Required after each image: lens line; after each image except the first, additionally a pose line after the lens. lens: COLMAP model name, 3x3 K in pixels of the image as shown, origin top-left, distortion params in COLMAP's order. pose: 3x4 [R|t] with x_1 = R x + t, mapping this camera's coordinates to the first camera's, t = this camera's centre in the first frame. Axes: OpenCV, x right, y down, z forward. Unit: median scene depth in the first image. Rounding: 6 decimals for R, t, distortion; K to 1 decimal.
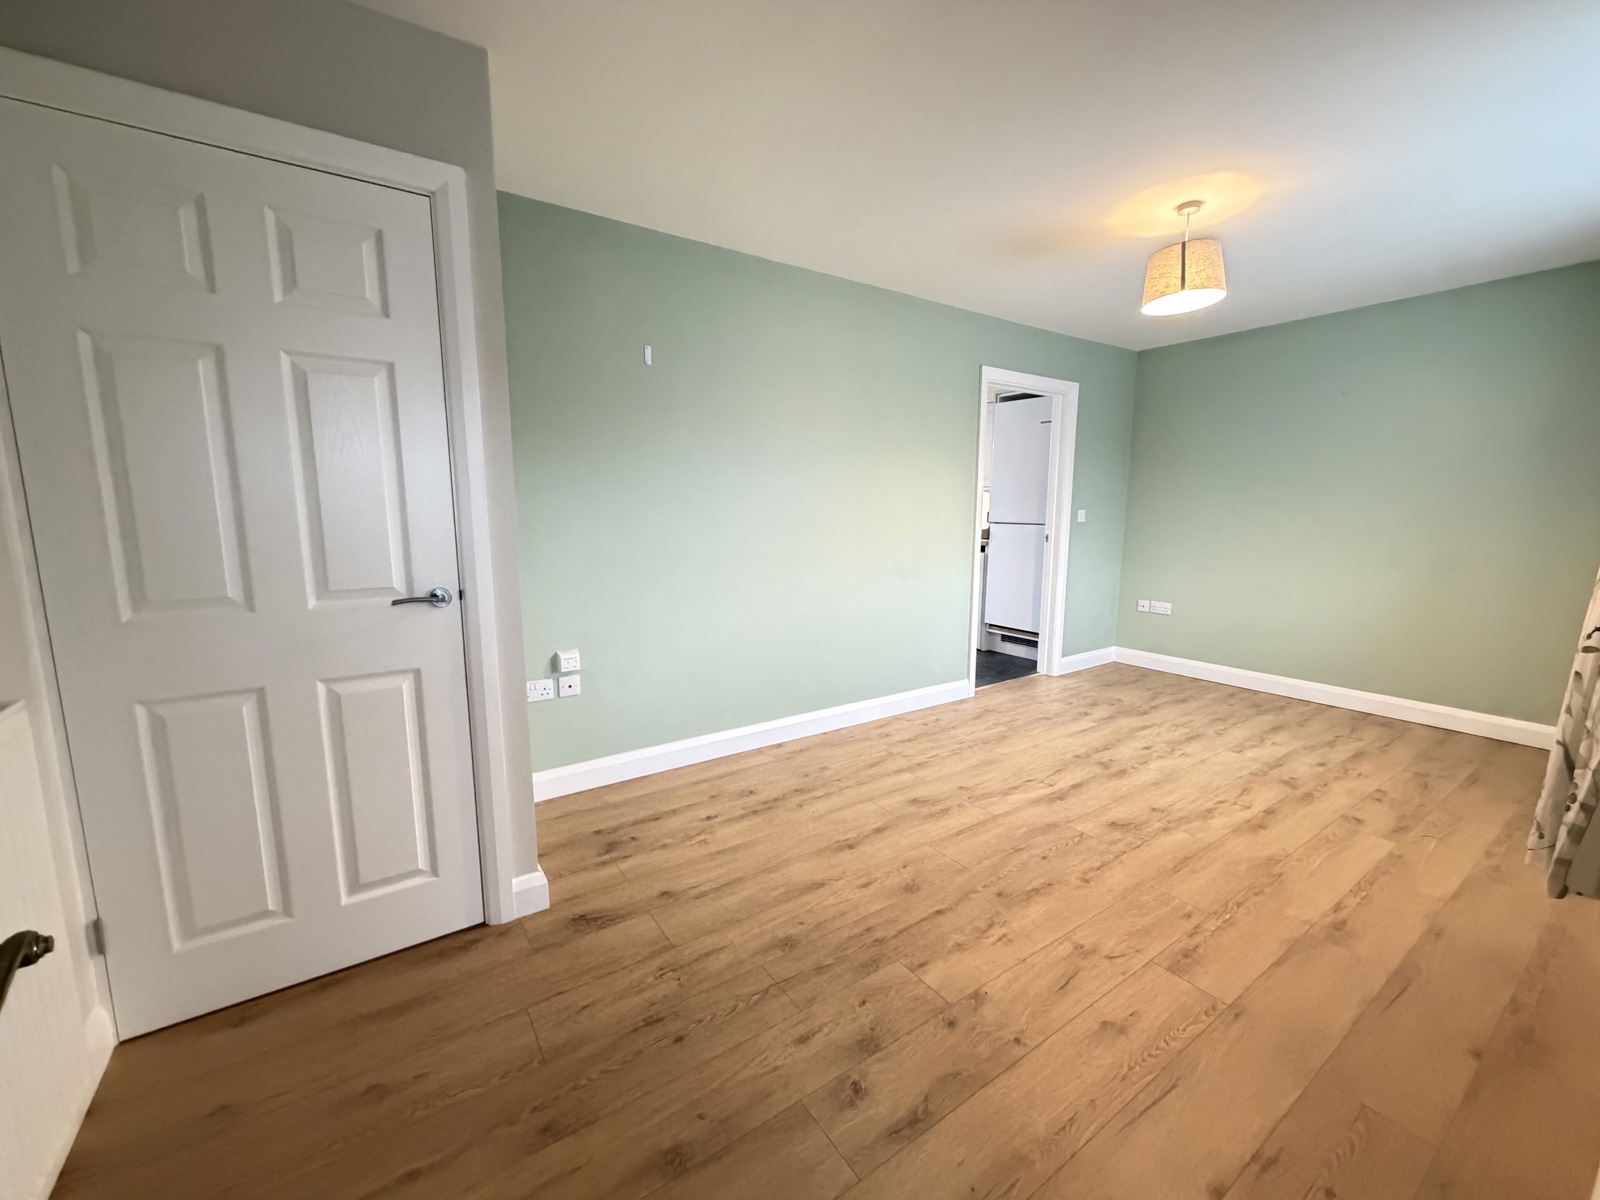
lens RADIAL K [[642.9, 0, 798.2], [0, 642.9, 599.4], [0, 0, 1]] dist [0.002172, 0.000213]
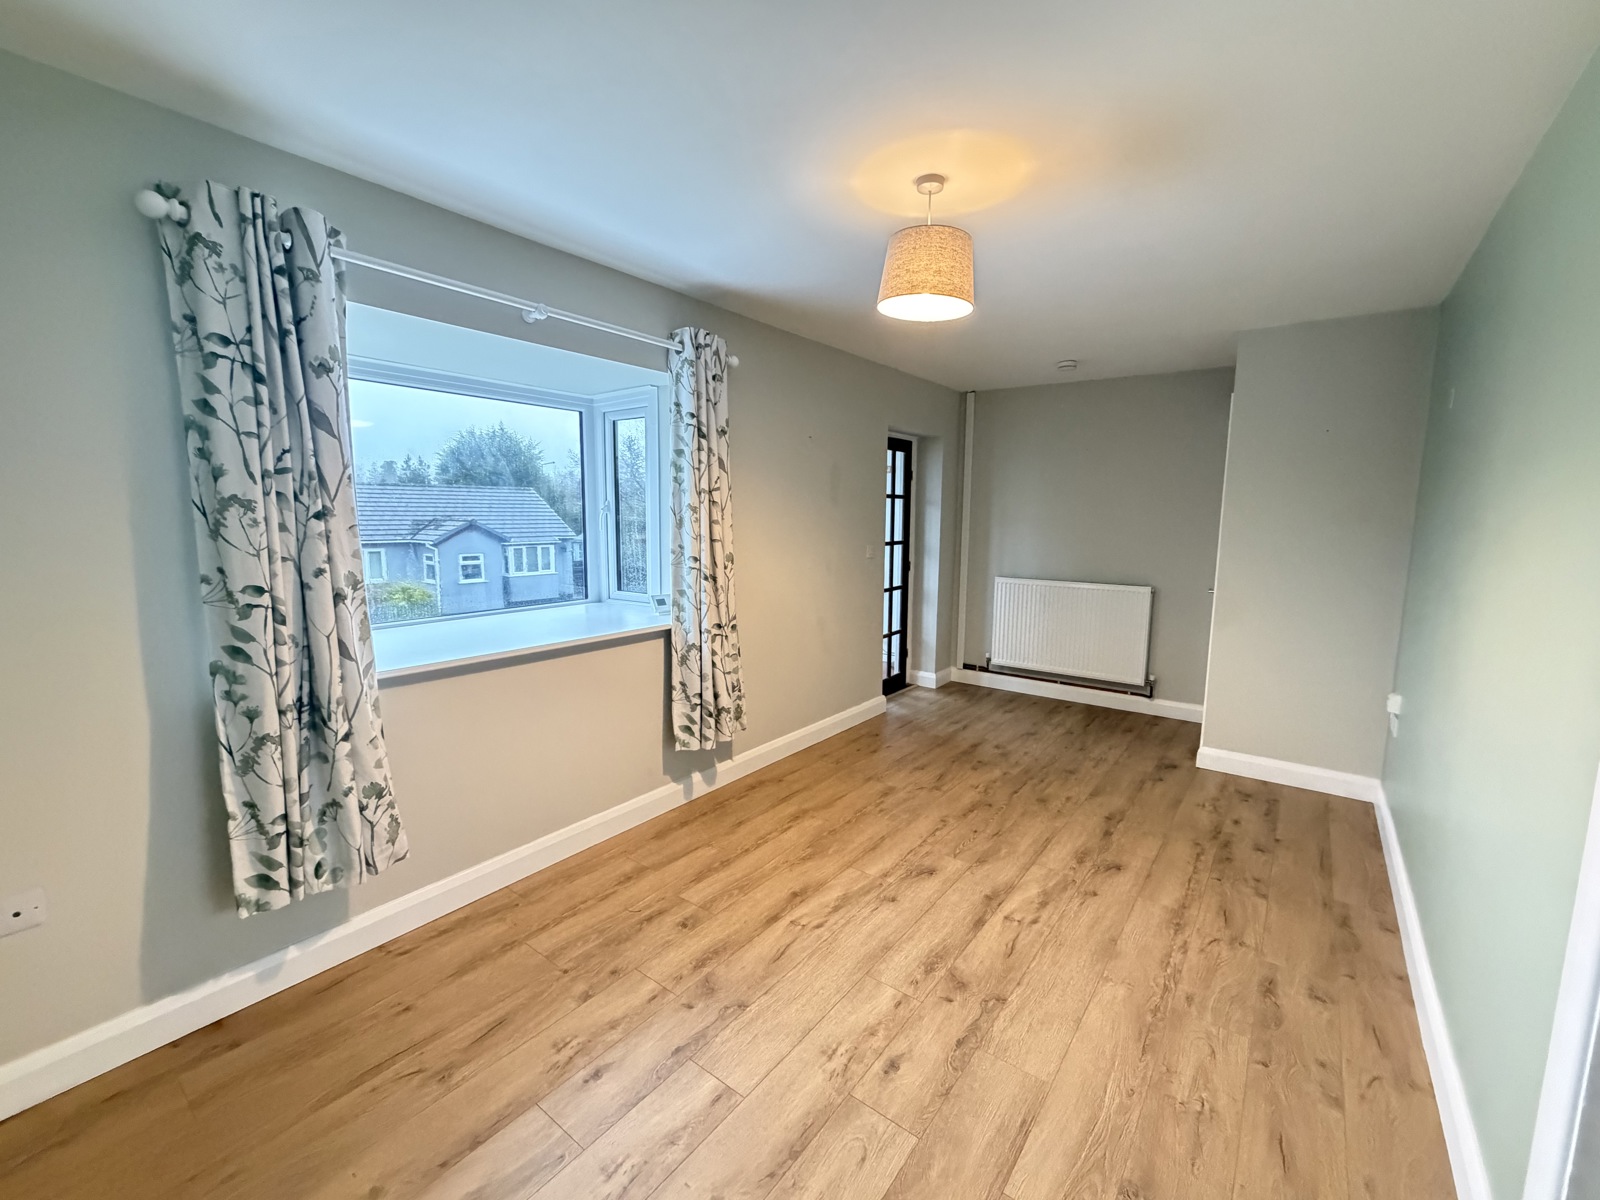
lens RADIAL K [[642.9, 0, 799.9], [0, 642.9, 600.3], [0, 0, 1]] dist [0.002172, 0.000213]
pose [[-0.952022, 0.030501, -0.304506, 0.957196], [-0.054725, 0.962015, 0.267455, -0.318774], [0.301097, 0.271287, -0.914190, 1.702310]]
